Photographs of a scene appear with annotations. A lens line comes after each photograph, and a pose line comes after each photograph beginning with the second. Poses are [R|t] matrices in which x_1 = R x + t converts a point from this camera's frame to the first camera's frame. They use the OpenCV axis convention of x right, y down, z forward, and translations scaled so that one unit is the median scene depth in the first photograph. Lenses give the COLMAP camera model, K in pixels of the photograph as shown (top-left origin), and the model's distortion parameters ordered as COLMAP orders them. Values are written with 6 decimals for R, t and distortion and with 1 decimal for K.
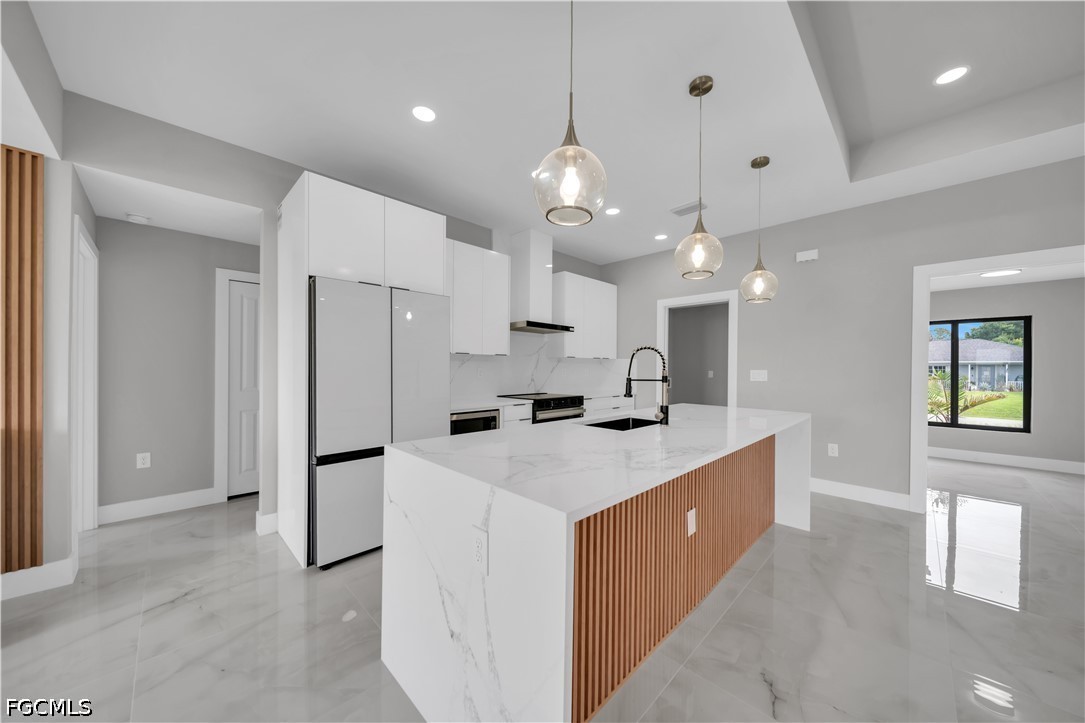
lens RADIAL K [[374.7, 0, 546.6], [0, 374.7, 368.6], [0, 0, 1]] dist [0.000024, -0.000730]
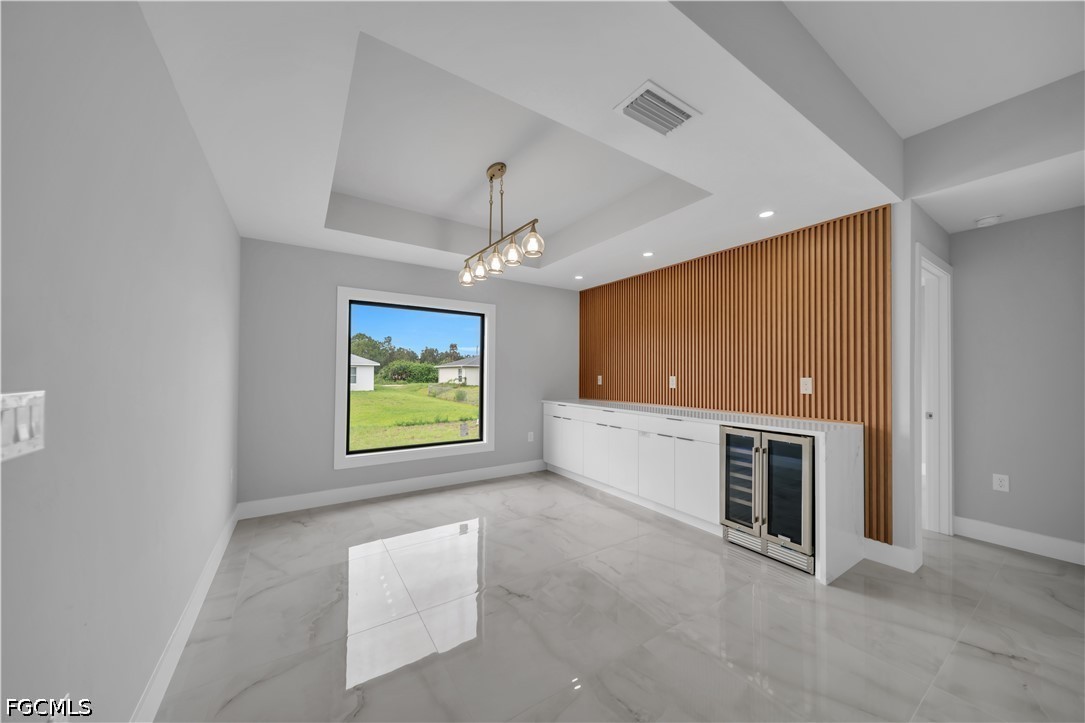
lens RADIAL K [[374.7, 0, 546.0], [0, 374.7, 368.8], [0, 0, 1]] dist [0.000024, -0.000730]
pose [[-0.203345, -0.020417, -0.978894, 0.040985], [-0.010494, 0.999771, -0.018673, -0.001440], [0.979051, 0.006475, -0.203513, 0.116233]]
